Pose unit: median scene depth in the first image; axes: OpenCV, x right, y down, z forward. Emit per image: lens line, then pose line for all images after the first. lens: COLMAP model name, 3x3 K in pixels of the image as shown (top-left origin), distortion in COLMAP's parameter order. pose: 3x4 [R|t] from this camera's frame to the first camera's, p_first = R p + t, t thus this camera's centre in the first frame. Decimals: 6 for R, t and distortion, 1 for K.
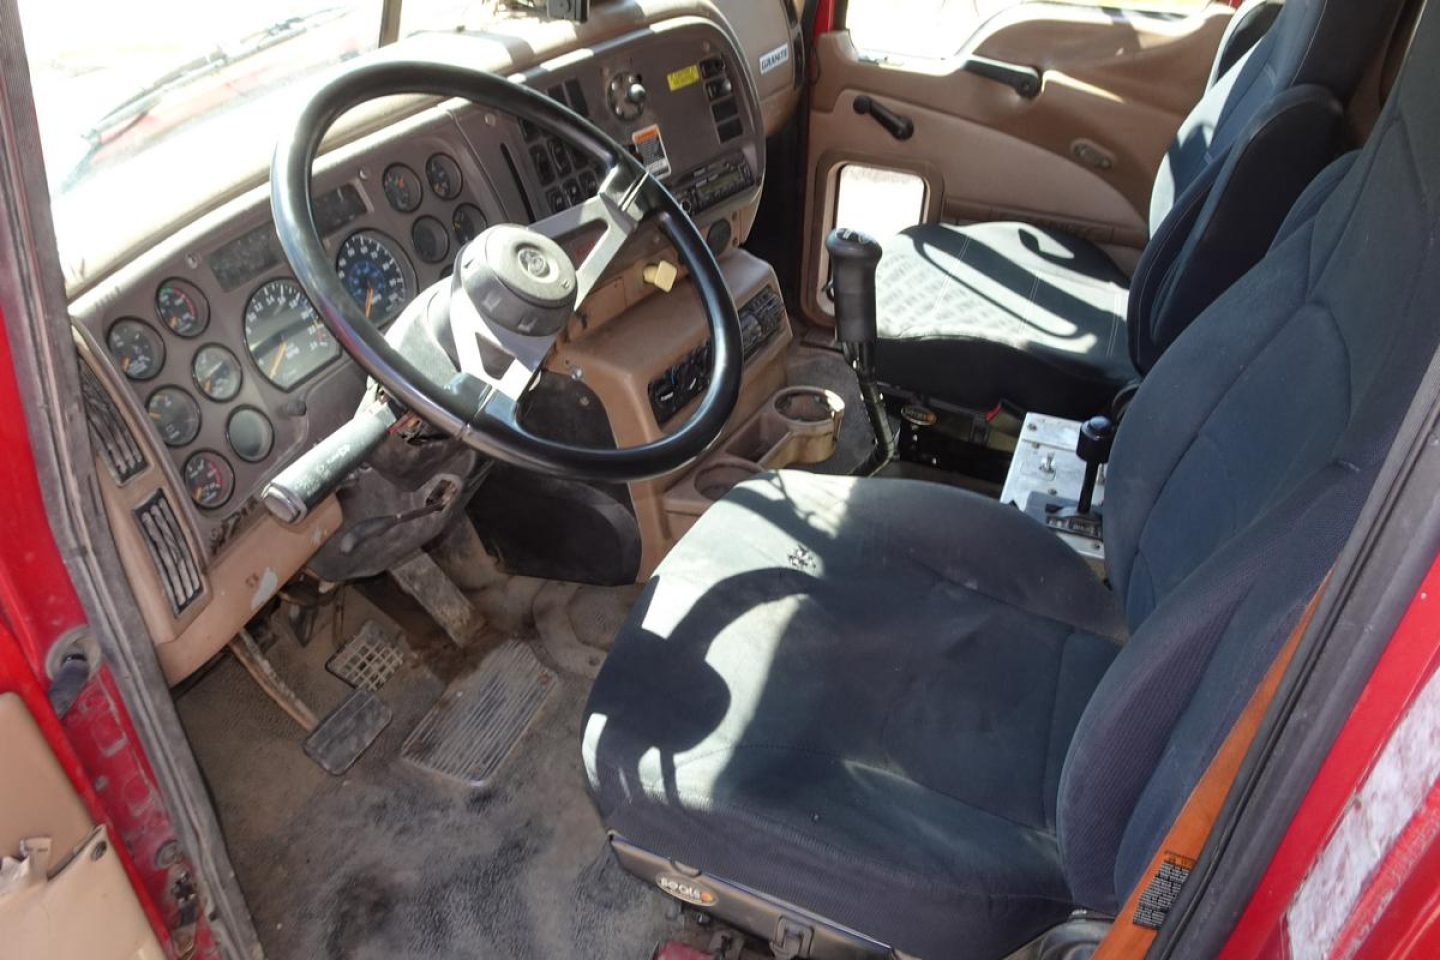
lens RADIAL K [[1044.5, 0, 721.2], [0, 1044.5, 473.2], [0, 0, 1]] dist [0.003938, 0.011756]
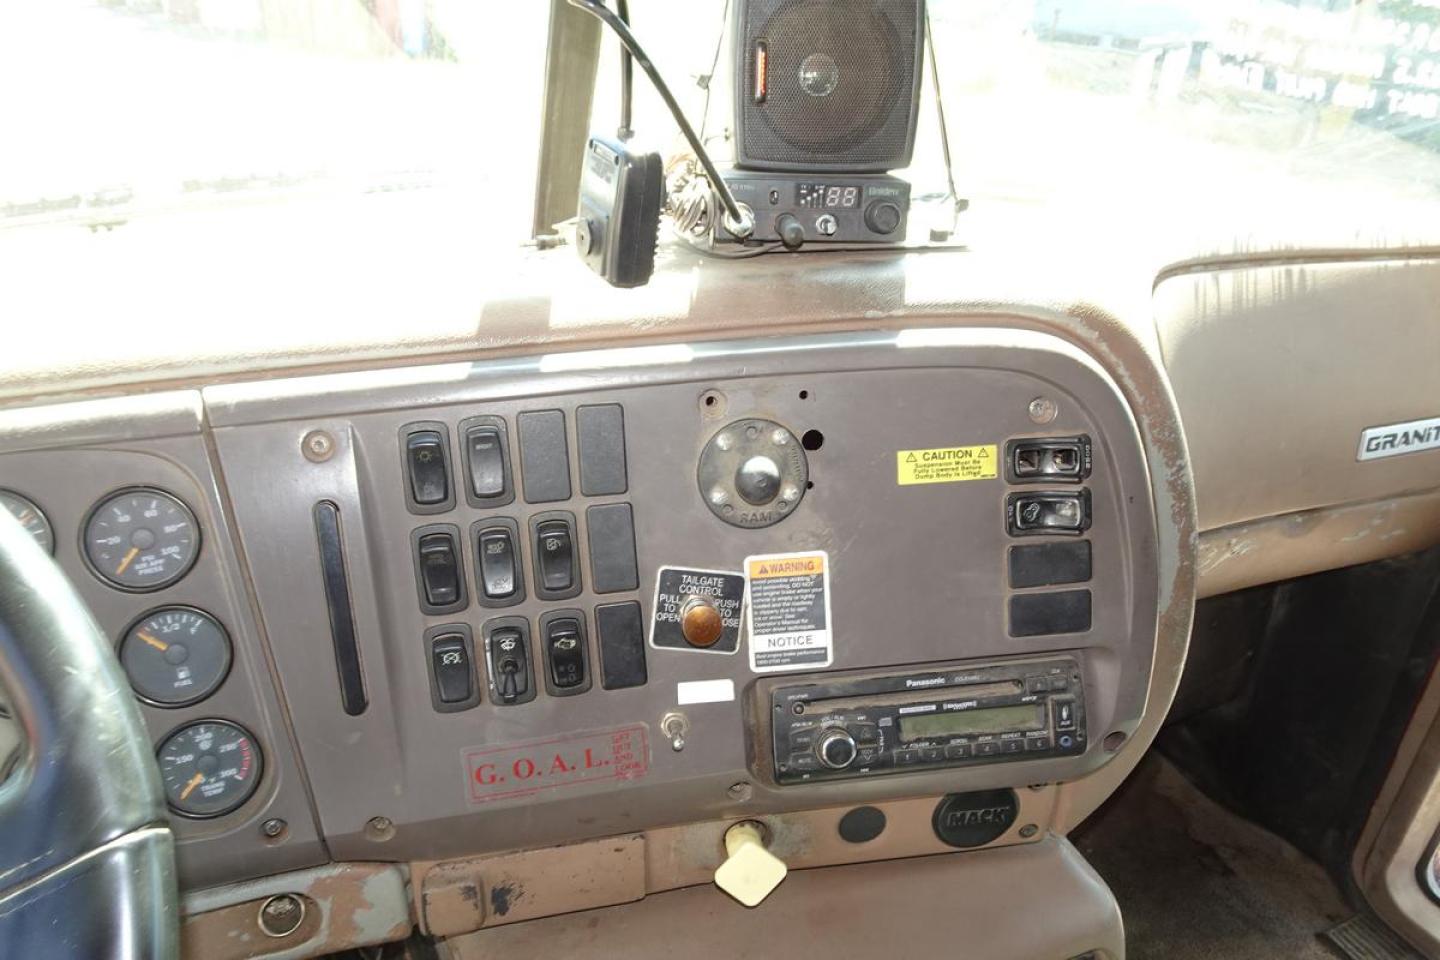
lens RADIAL K [[1044.5, 0, 721.2], [0, 1044.5, 473.2], [0, 0, 1]] dist [0.003938, 0.011756]
pose [[0.755826, 0.323306, -0.569386, 0.097484], [-0.416455, 0.908402, -0.037015, -0.246795], [0.505265, 0.265101, 0.821236, 0.476994]]
